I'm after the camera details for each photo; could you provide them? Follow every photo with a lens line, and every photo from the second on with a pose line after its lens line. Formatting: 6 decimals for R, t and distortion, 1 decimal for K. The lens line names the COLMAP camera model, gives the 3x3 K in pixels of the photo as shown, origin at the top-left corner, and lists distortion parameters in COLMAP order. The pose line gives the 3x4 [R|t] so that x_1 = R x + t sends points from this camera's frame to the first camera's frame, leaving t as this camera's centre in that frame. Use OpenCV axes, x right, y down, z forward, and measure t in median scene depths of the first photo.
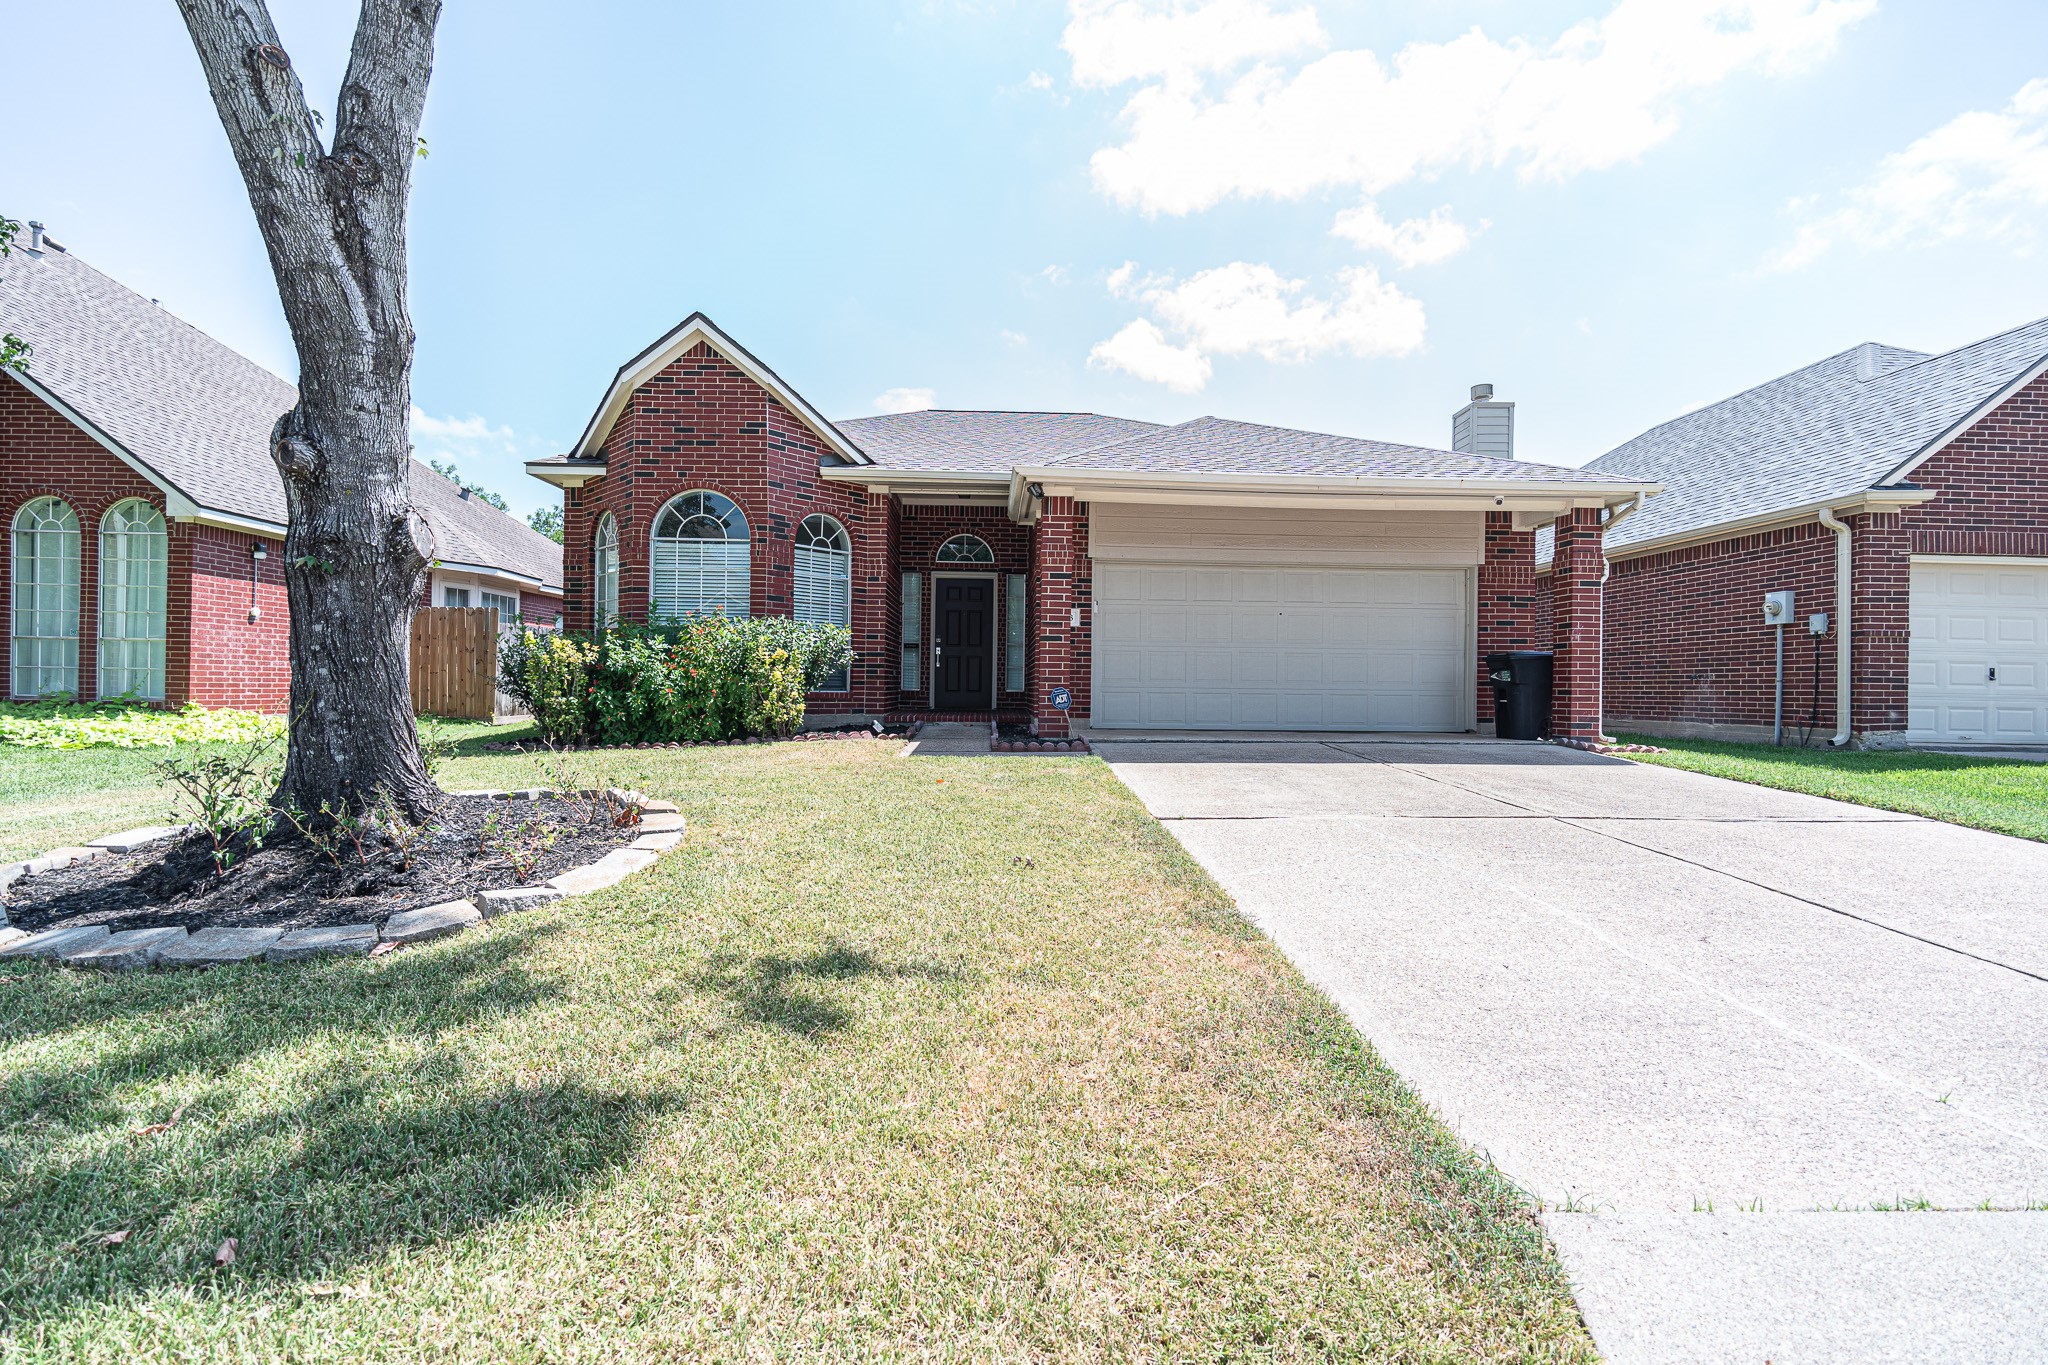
lens RADIAL K [[886.5, 0, 1034.4], [0, 886.5, 685.5], [0, 0, 1]] dist [-0.002054, -0.000284]
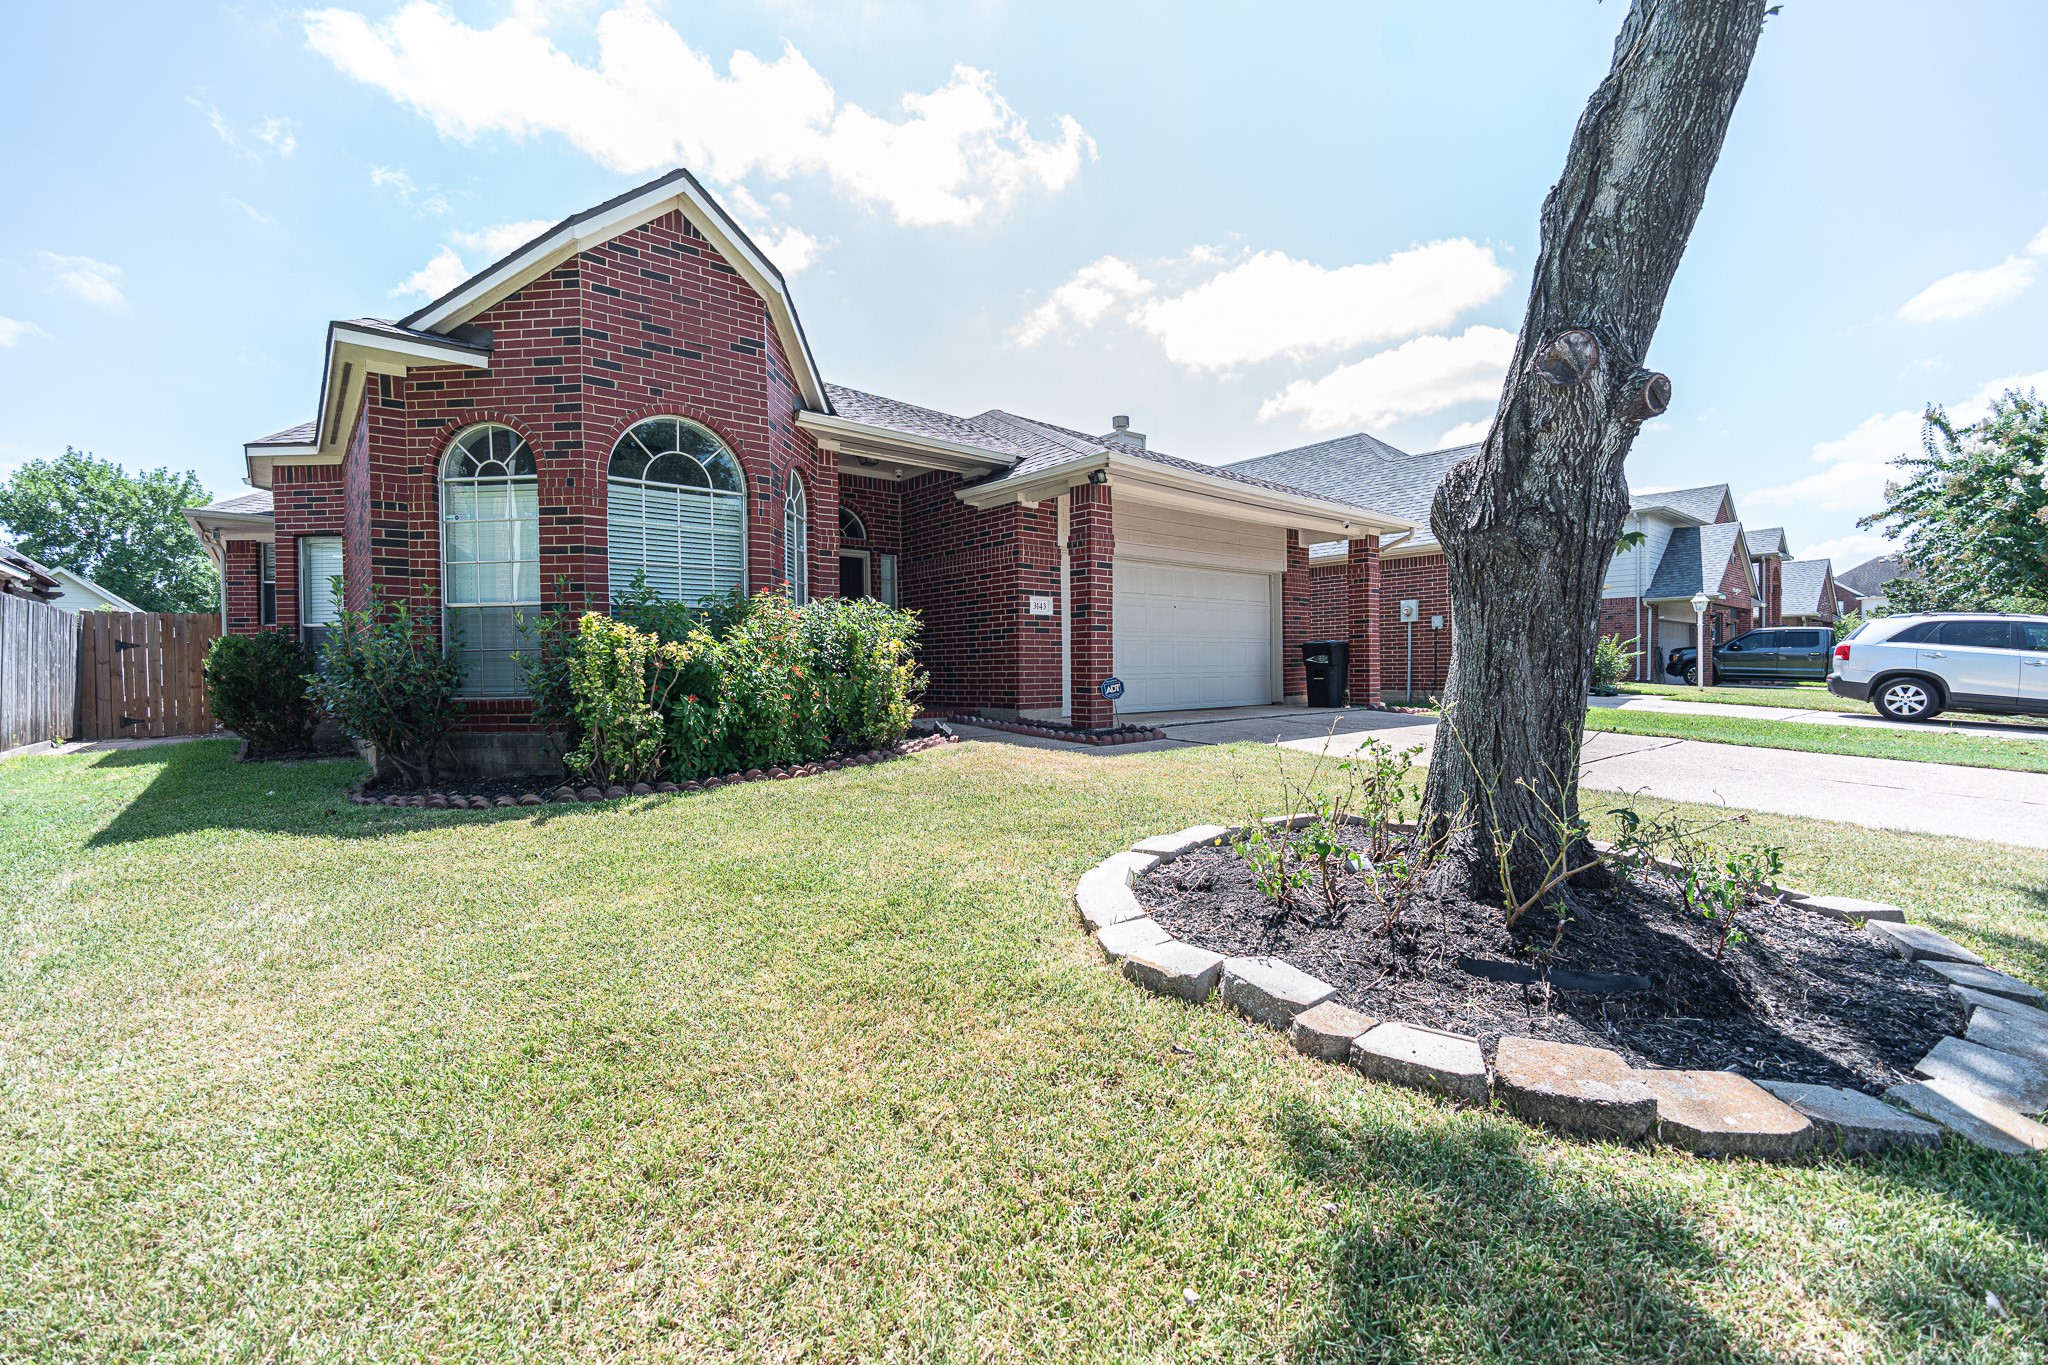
lens RADIAL K [[889.5, 0, 1016.5], [0, 889.5, 678.3], [0, 0, 1]] dist [-0.002708, -0.001160]
pose [[0.779756, -0.027465, 0.625481, -0.599014], [0.021815, 0.999623, 0.016697, -0.013950], [-0.625704, 0.000625, 0.780060, 0.254674]]
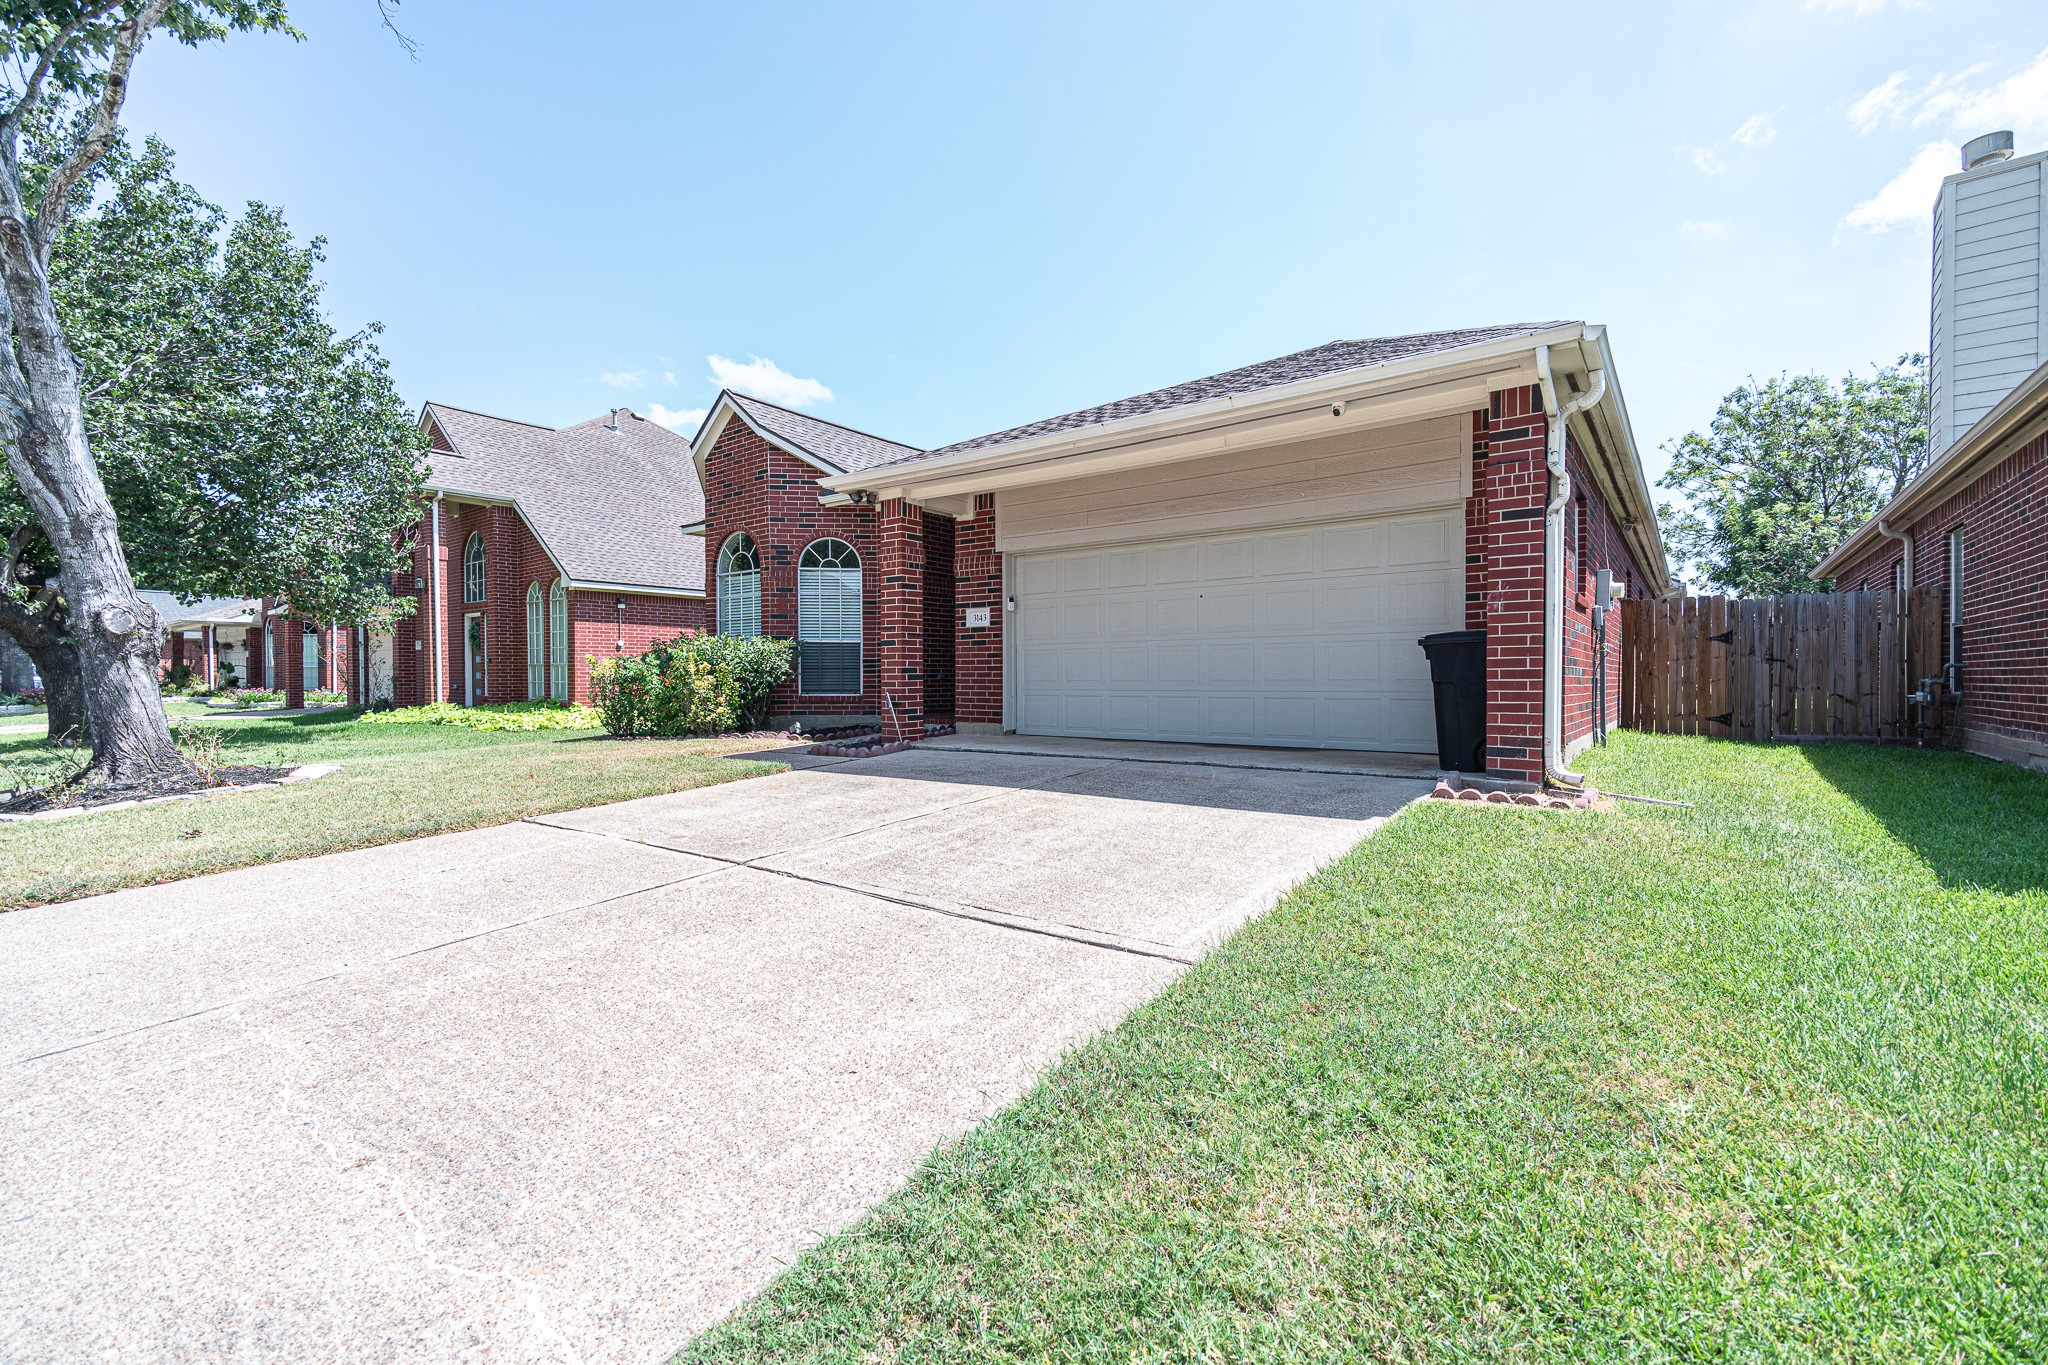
lens RADIAL K [[889.5, 0, 1016.5], [0, 889.5, 678.3], [0, 0, 1]] dist [-0.002708, -0.001160]
pose [[0.763028, -0.014127, -0.646211, 0.691279], [0.014254, 0.999886, -0.005027, -0.005932], [0.646208, -0.005375, 0.763142, 0.297287]]
